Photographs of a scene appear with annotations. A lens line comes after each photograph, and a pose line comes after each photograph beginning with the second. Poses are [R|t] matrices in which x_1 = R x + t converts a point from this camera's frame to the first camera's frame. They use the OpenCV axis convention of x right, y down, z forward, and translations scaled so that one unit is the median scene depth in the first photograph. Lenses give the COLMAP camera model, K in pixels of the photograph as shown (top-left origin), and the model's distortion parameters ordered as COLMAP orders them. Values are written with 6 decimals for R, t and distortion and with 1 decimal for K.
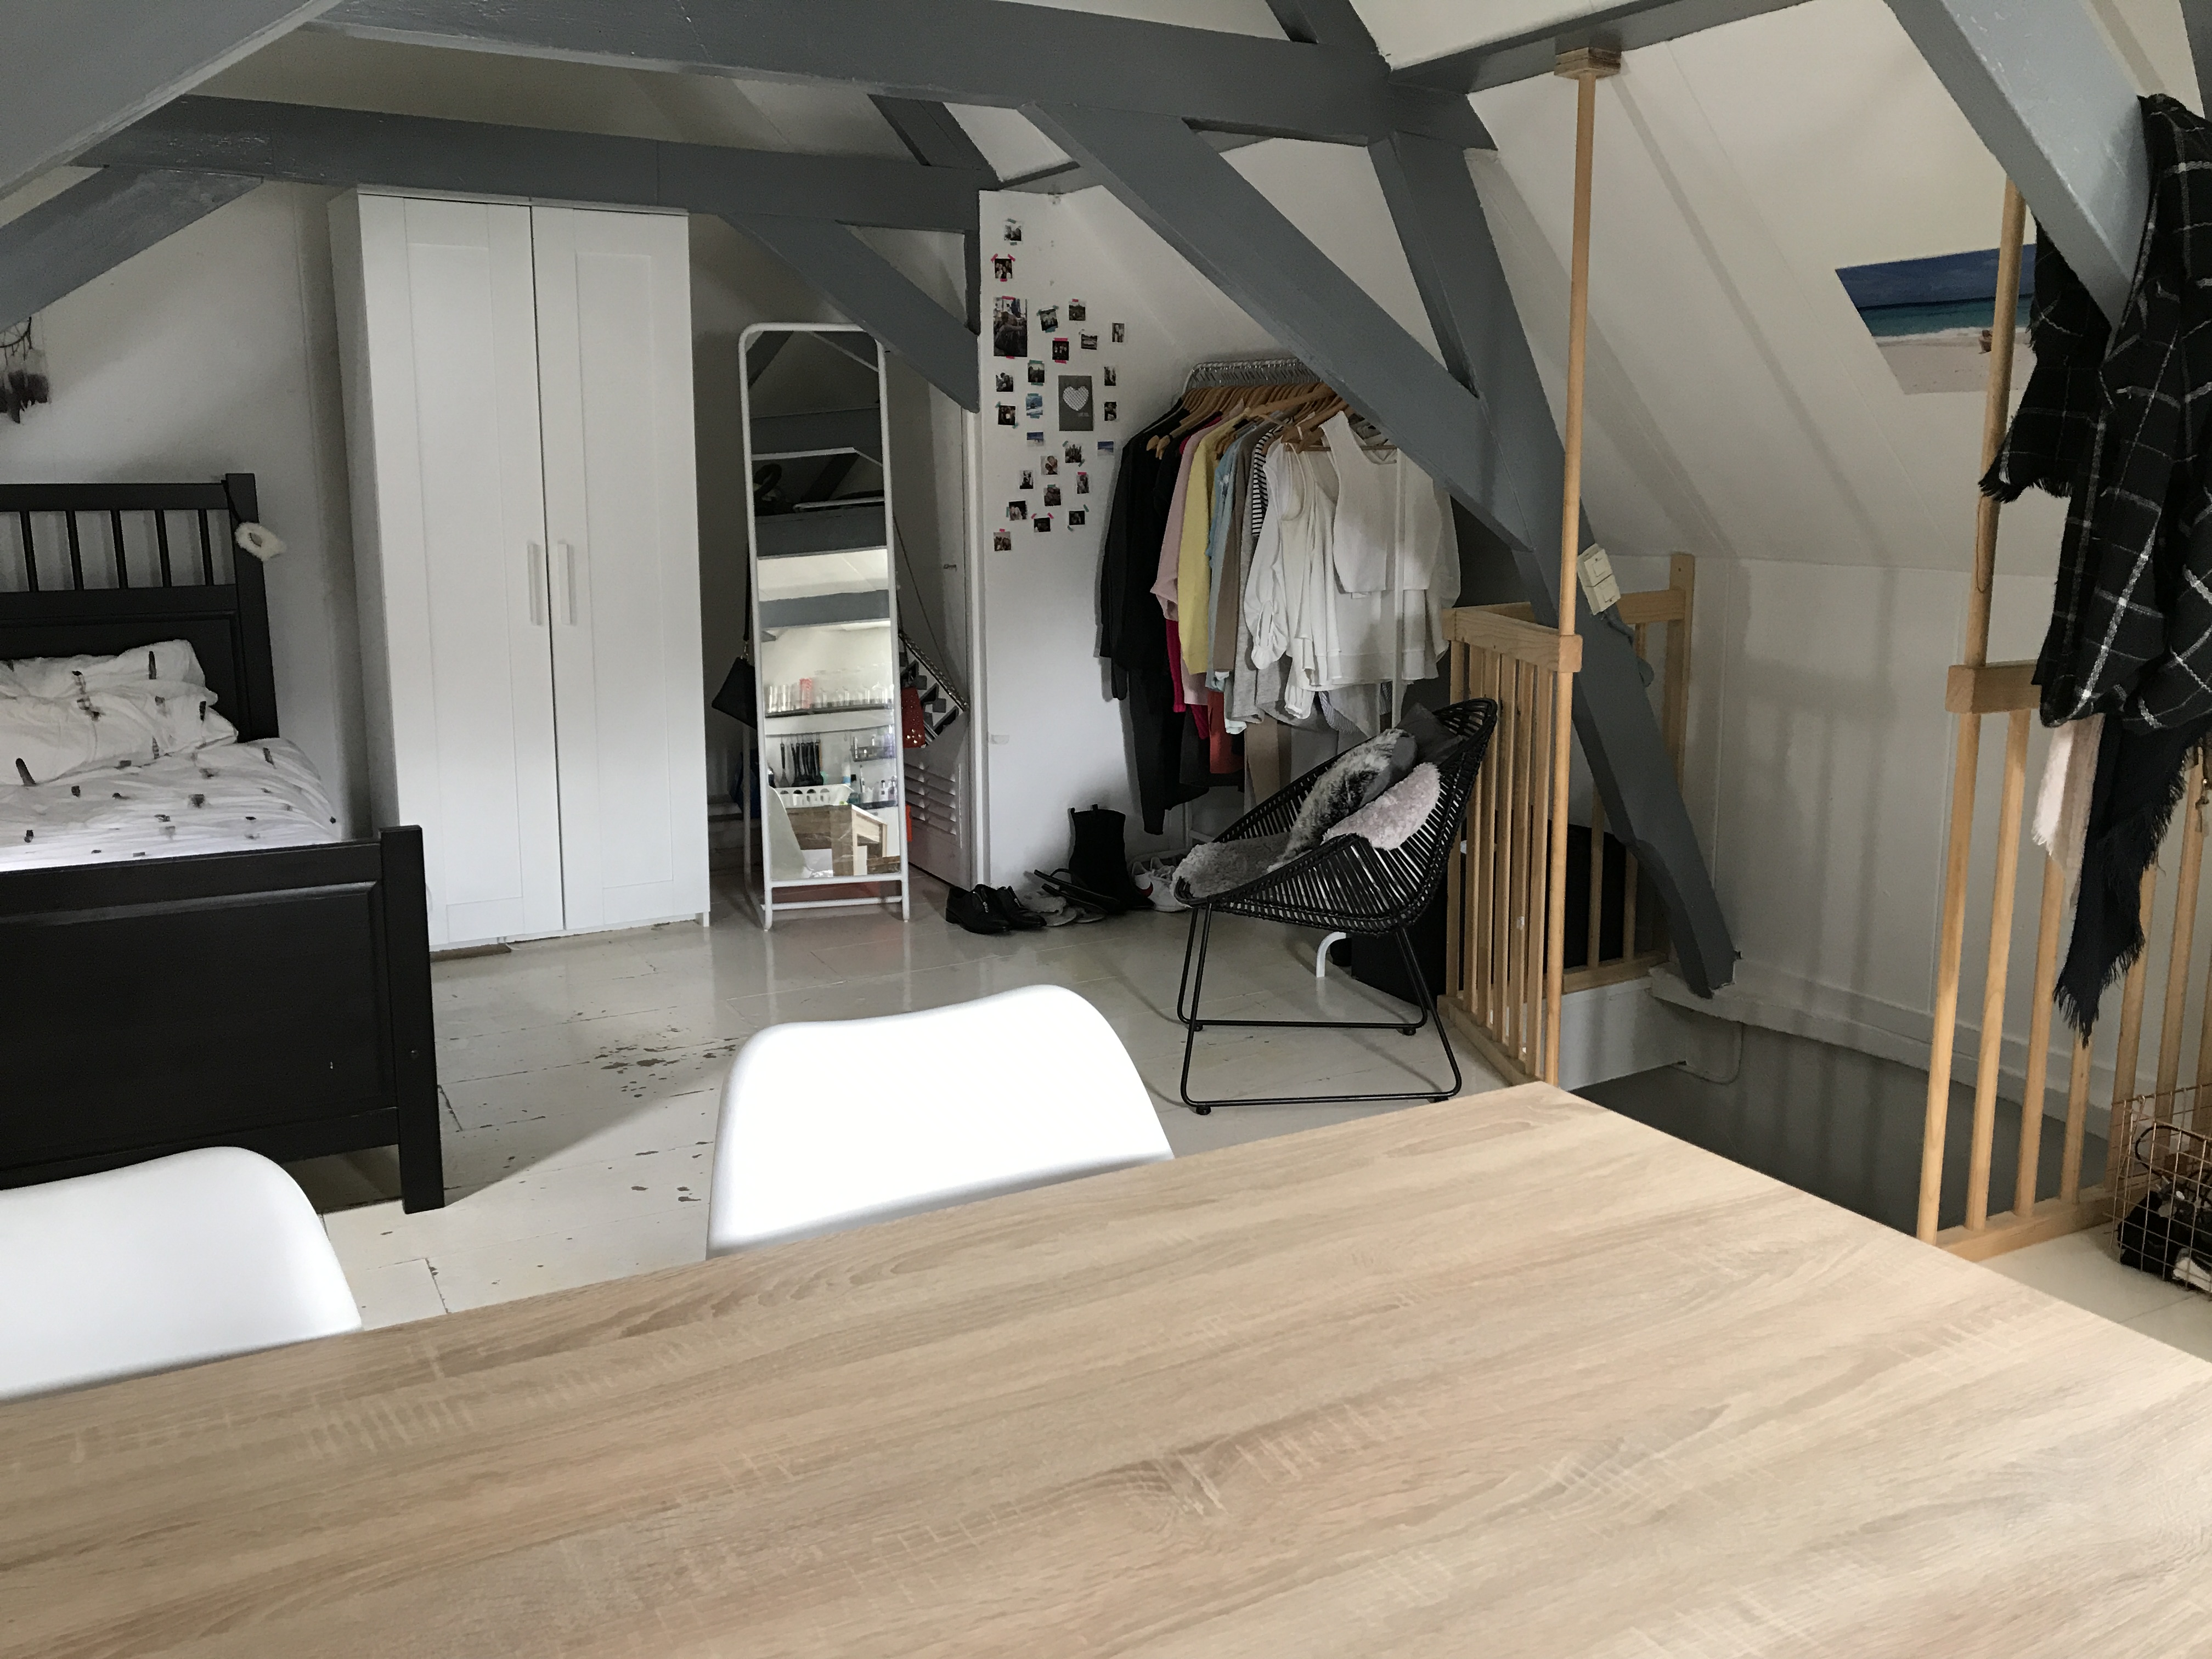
lens RADIAL K [[1838.1, 0, 1106.0], [0, 1838.1, 829.5], [0, 0, 1]] dist [0.075766, -0.182005]
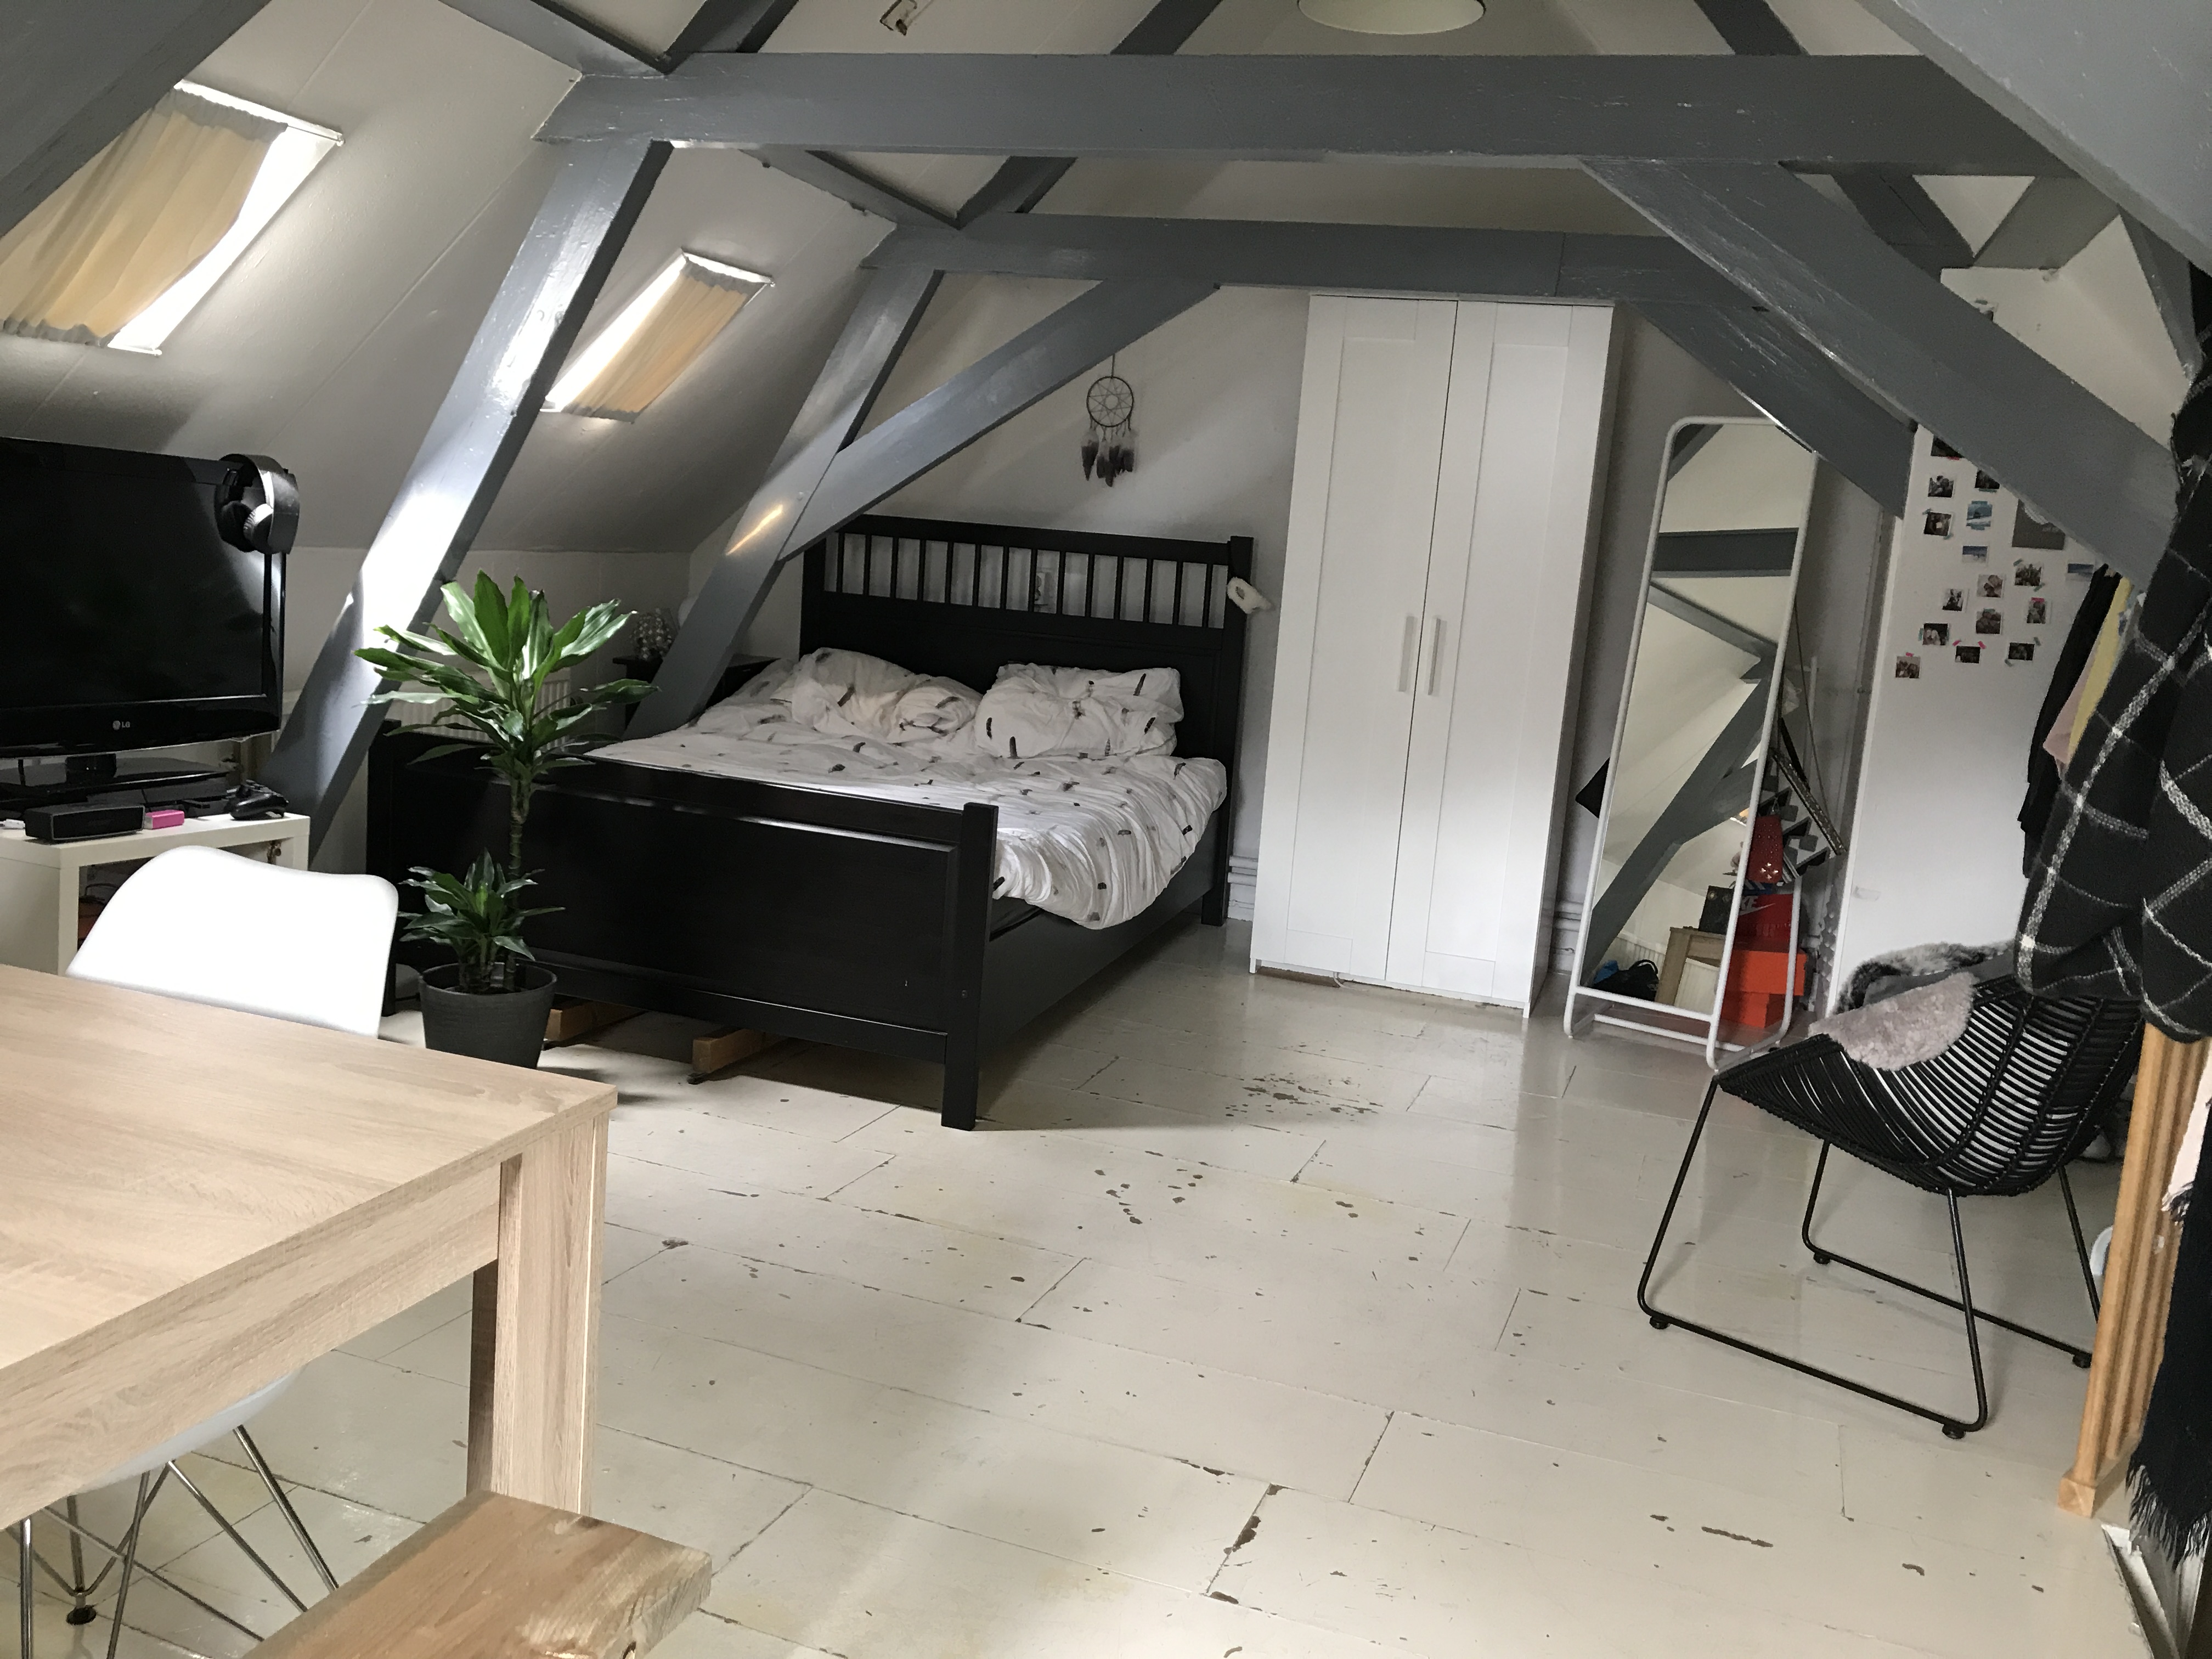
lens RADIAL K [[1828.5, 0, 1103.7], [0, 1828.5, 796.0], [0, 0, 1]] dist [0.097361, -0.161263]
pose [[0.653644, 0.163092, -0.739020, 0.350869], [-0.225287, 0.974165, 0.015725, -0.027722], [0.722492, 0.156213, 0.673500, 0.159963]]
